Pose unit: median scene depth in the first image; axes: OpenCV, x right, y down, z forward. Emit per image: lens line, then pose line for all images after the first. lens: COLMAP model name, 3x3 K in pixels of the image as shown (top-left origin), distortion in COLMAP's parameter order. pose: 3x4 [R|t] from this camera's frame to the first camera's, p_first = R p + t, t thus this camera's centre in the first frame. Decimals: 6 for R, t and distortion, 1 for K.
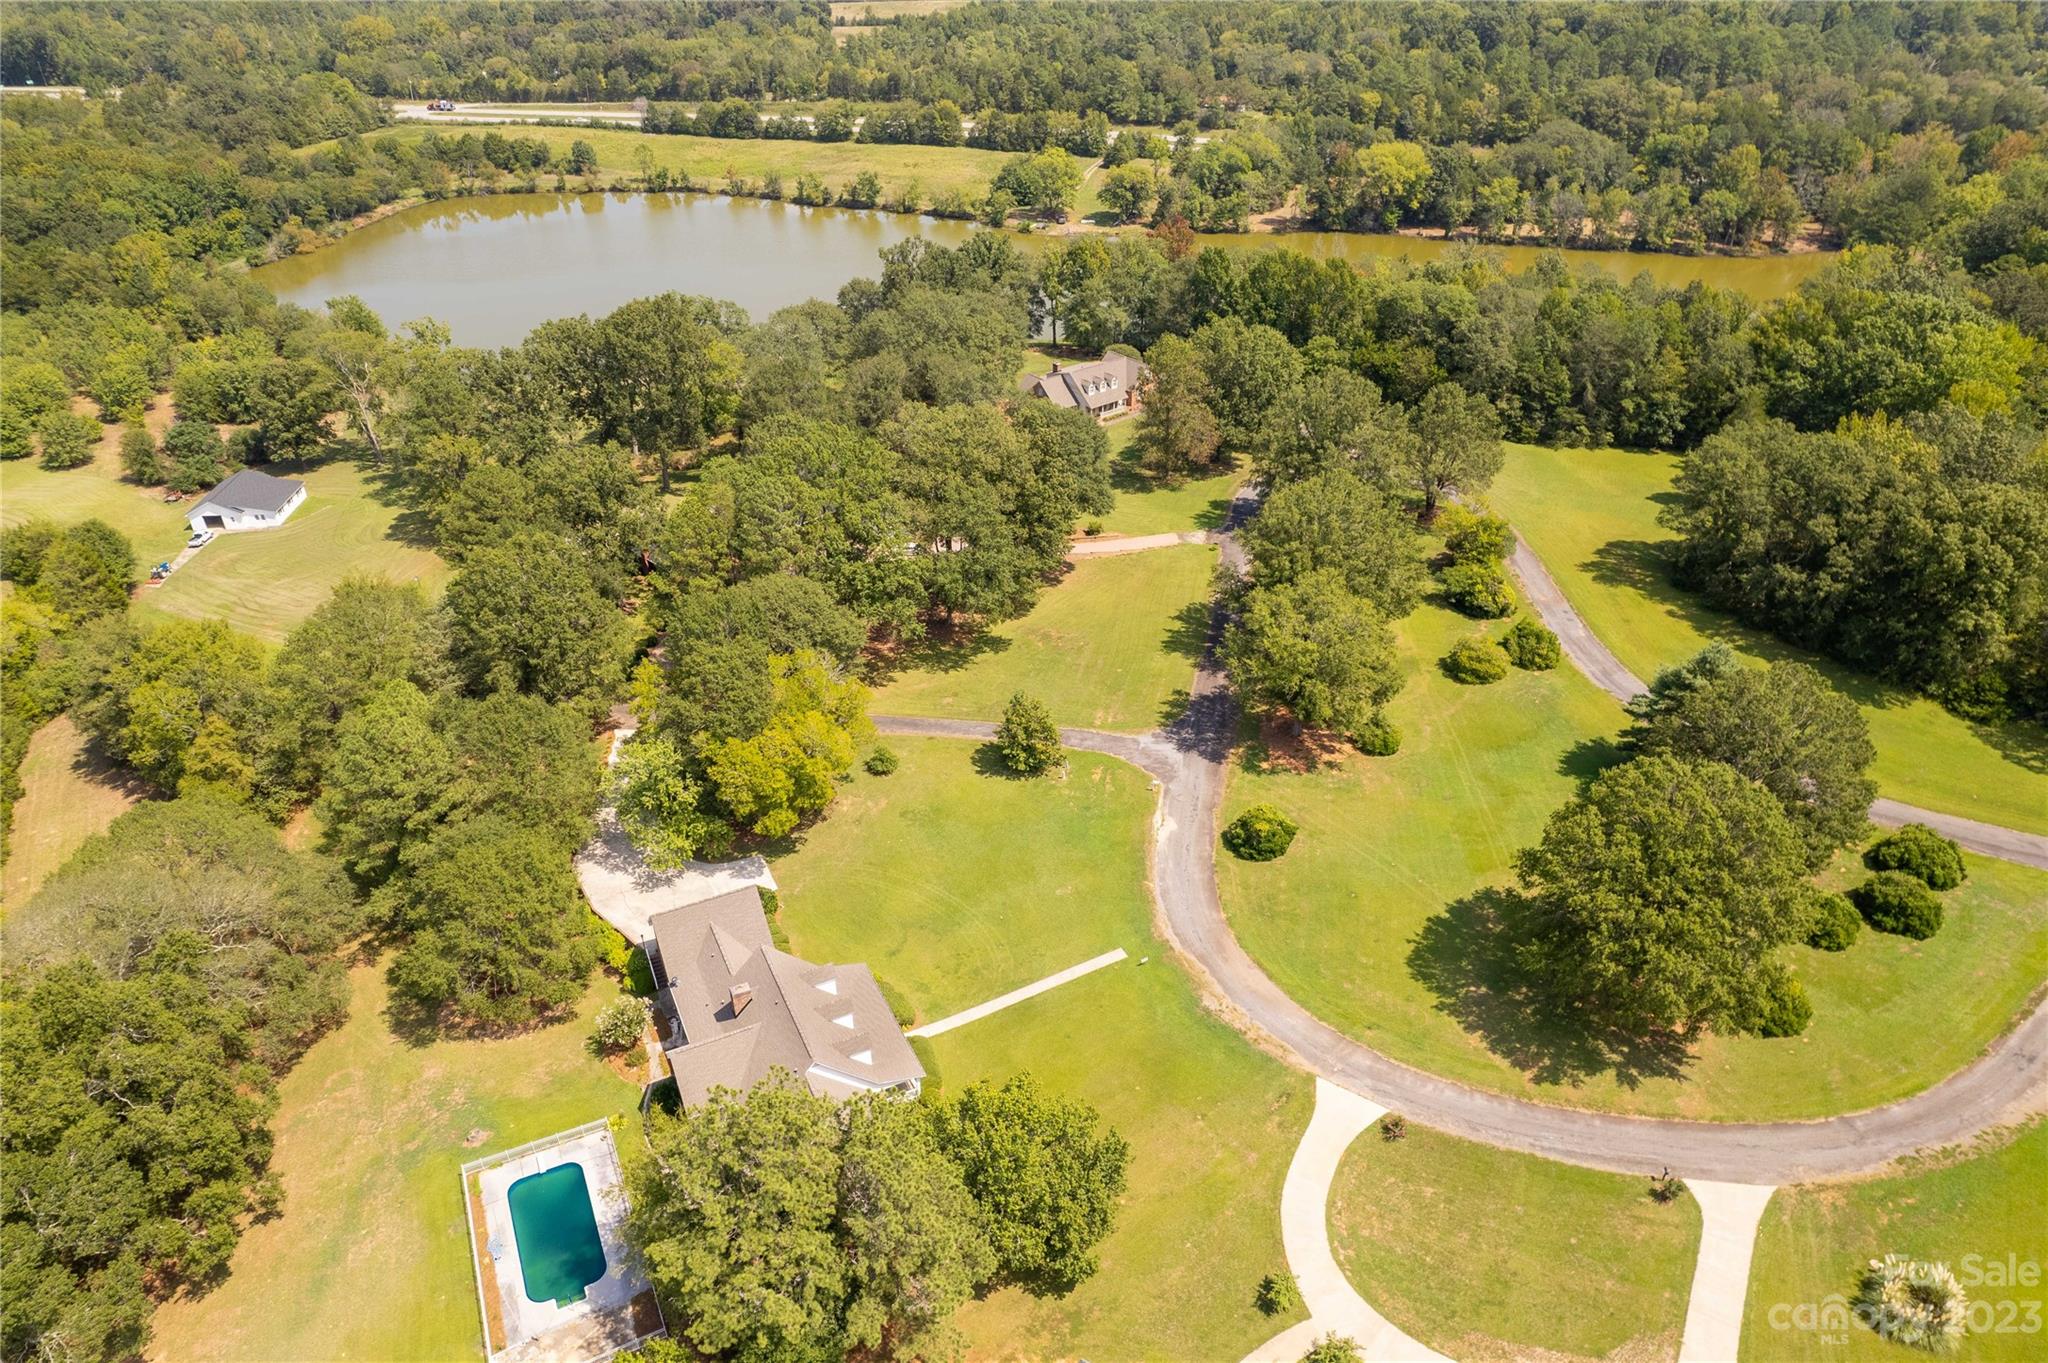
lens RADIAL K [[1338.4, 0, 1058.8], [0, 1338.4, 656.9], [0, 0, 1]] dist [-0.071005, 0.061907]
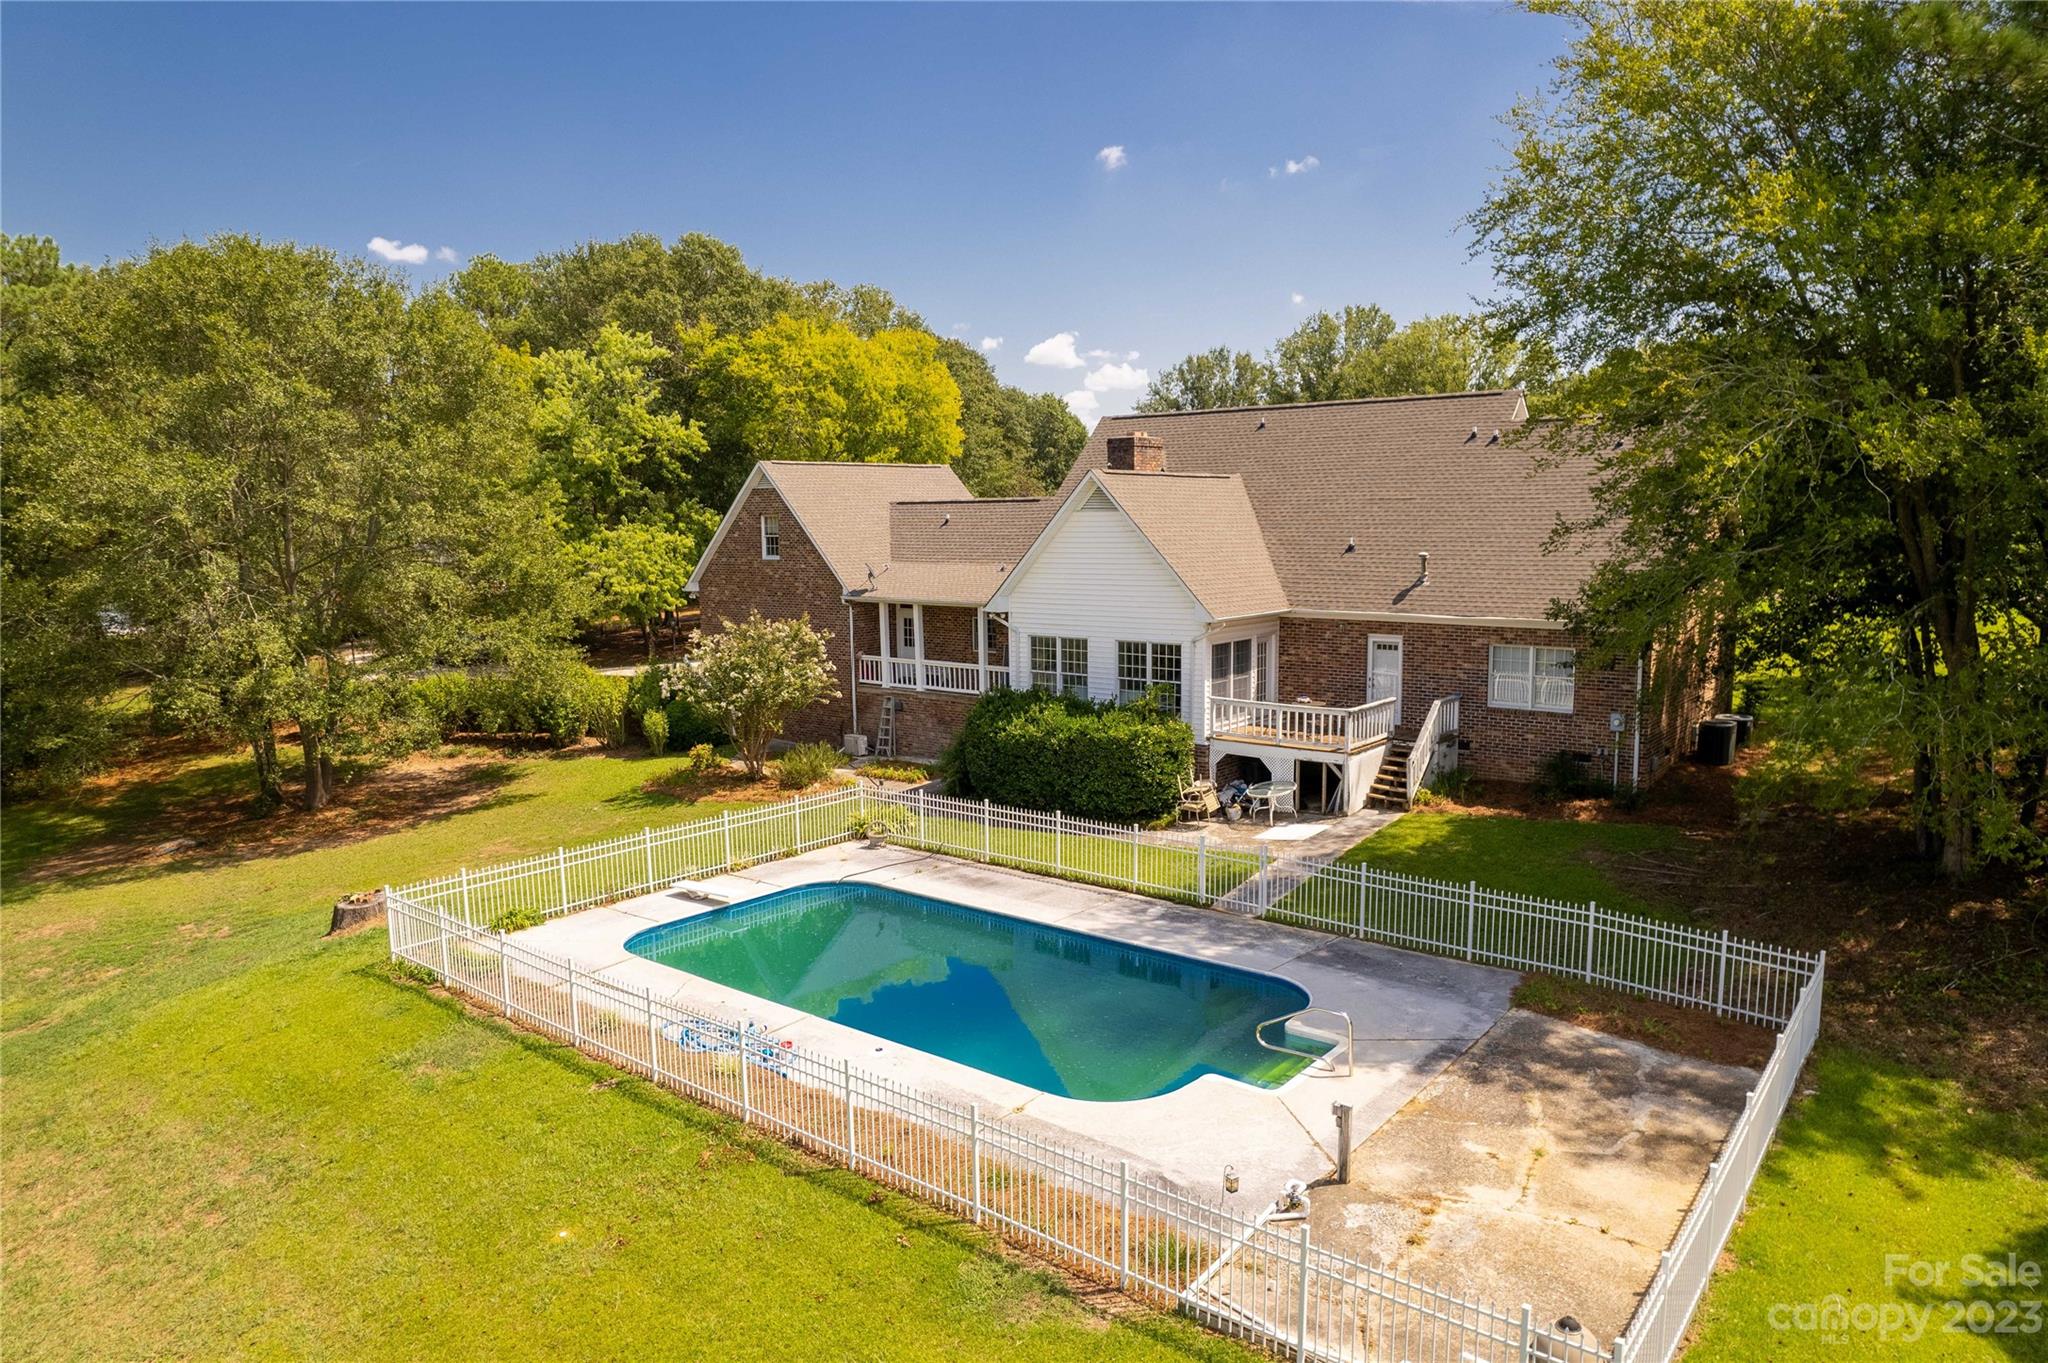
lens RADIAL K [[1338.4, 0, 1030.4], [0, 1338.4, 678.8], [0, 0, 1]] dist [-0.071005, 0.061907]
pose [[0.908239, -0.061141, 0.413962, -0.188291], [0.230629, 0.898593, -0.373283, 0.196280], [-0.349160, 0.434502, 0.830238, 0.322700]]
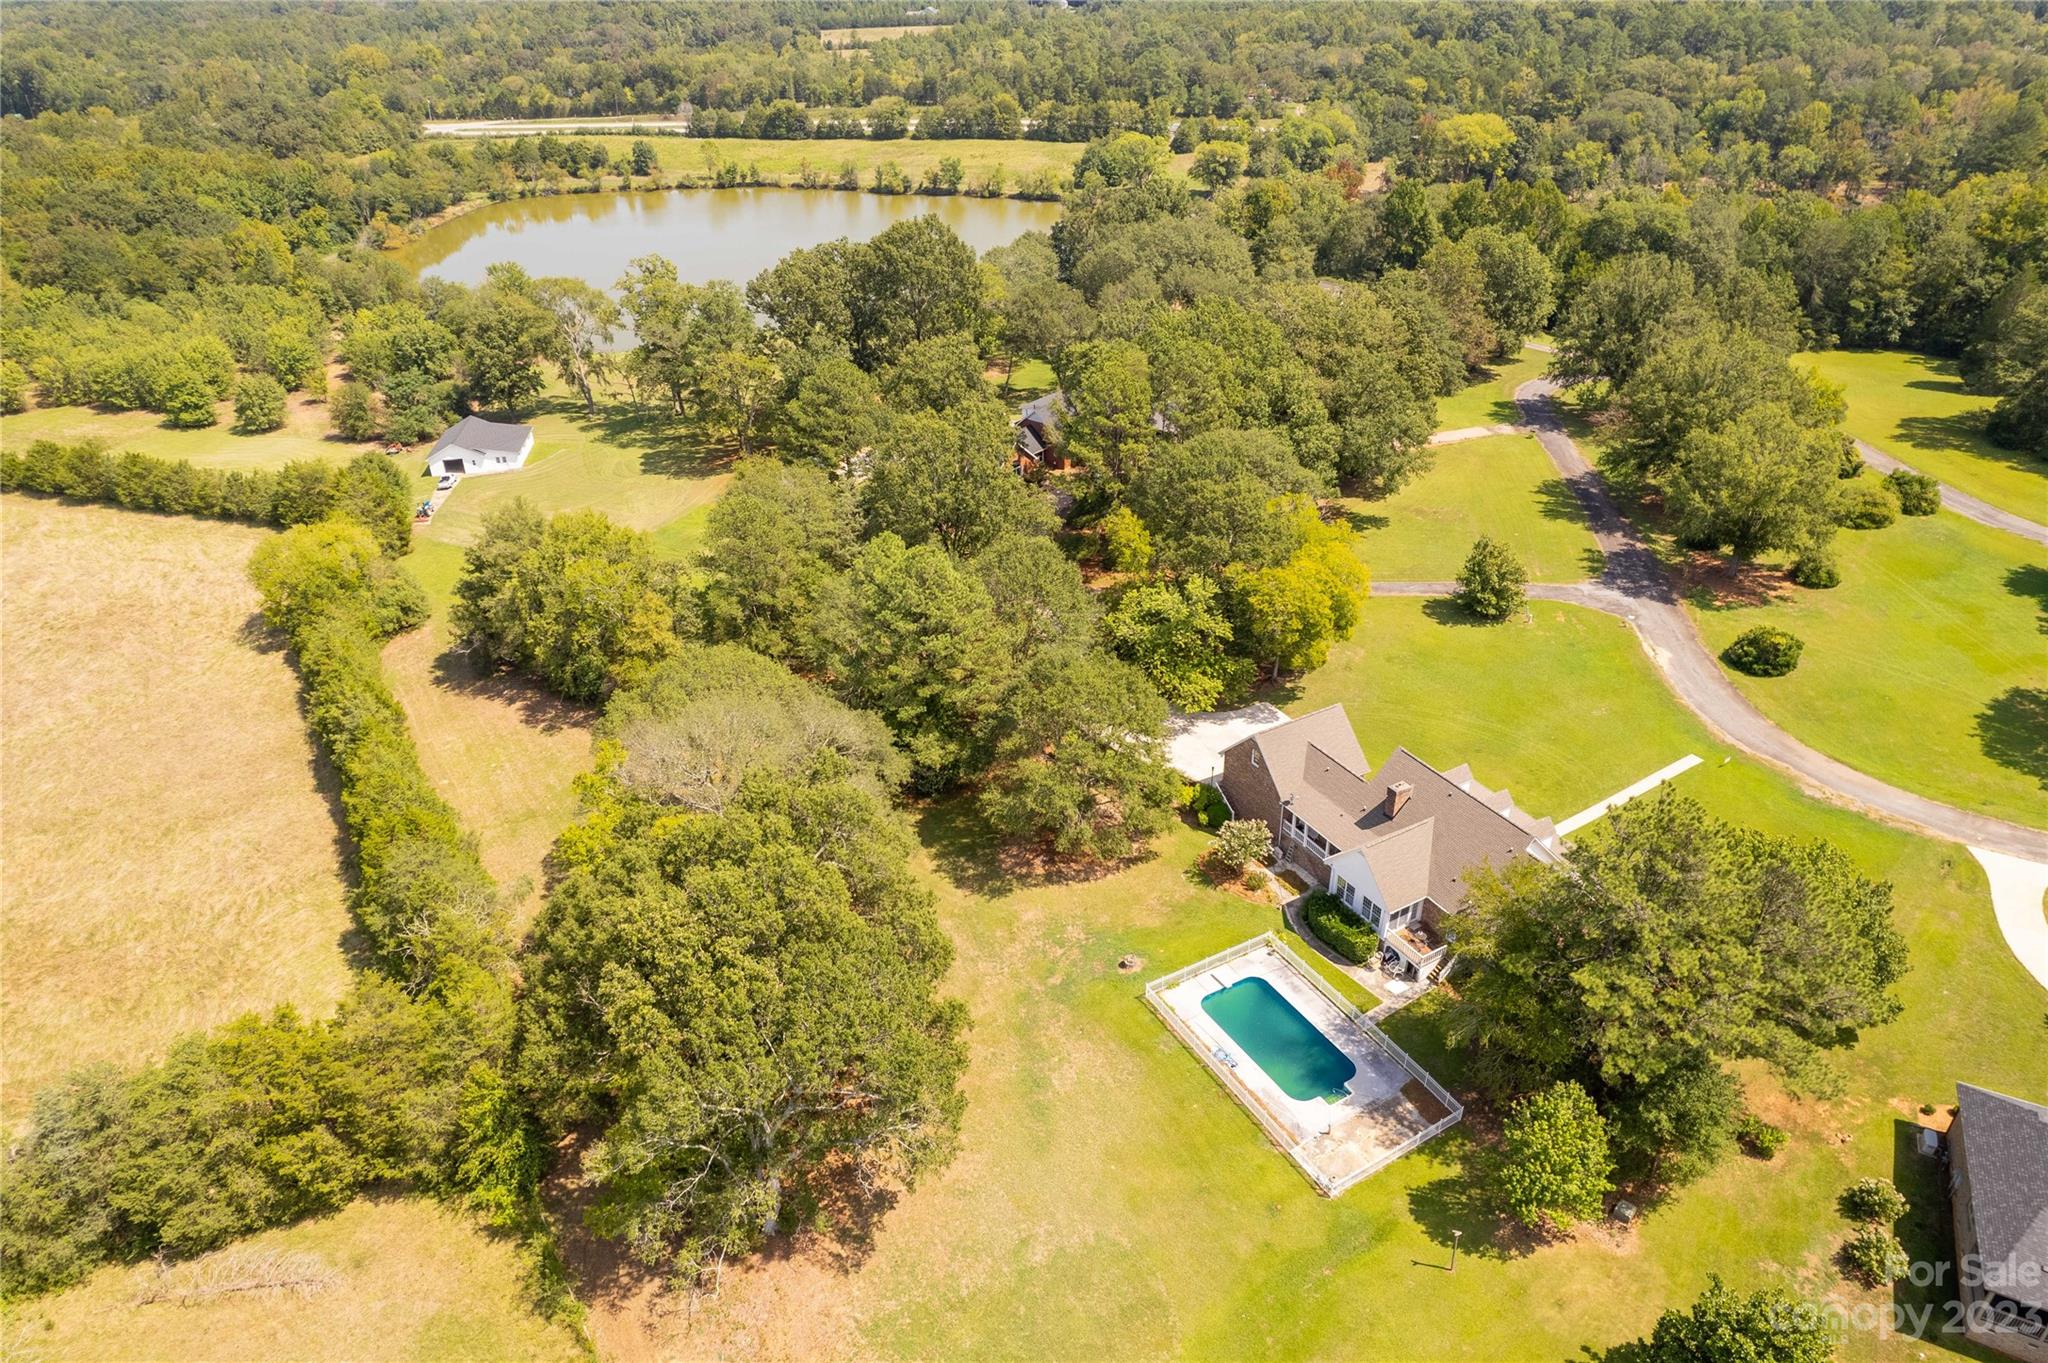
lens RADIAL K [[1338.4, 0, 1032.0], [0, 1338.4, 668.7], [0, 0, 1]] dist [-0.071005, 0.061907]
pose [[0.997665, -0.047917, 0.048661, -0.241039], [0.049396, 0.998339, -0.029659, 0.079599], [-0.047159, 0.031993, 0.998375, 0.025247]]
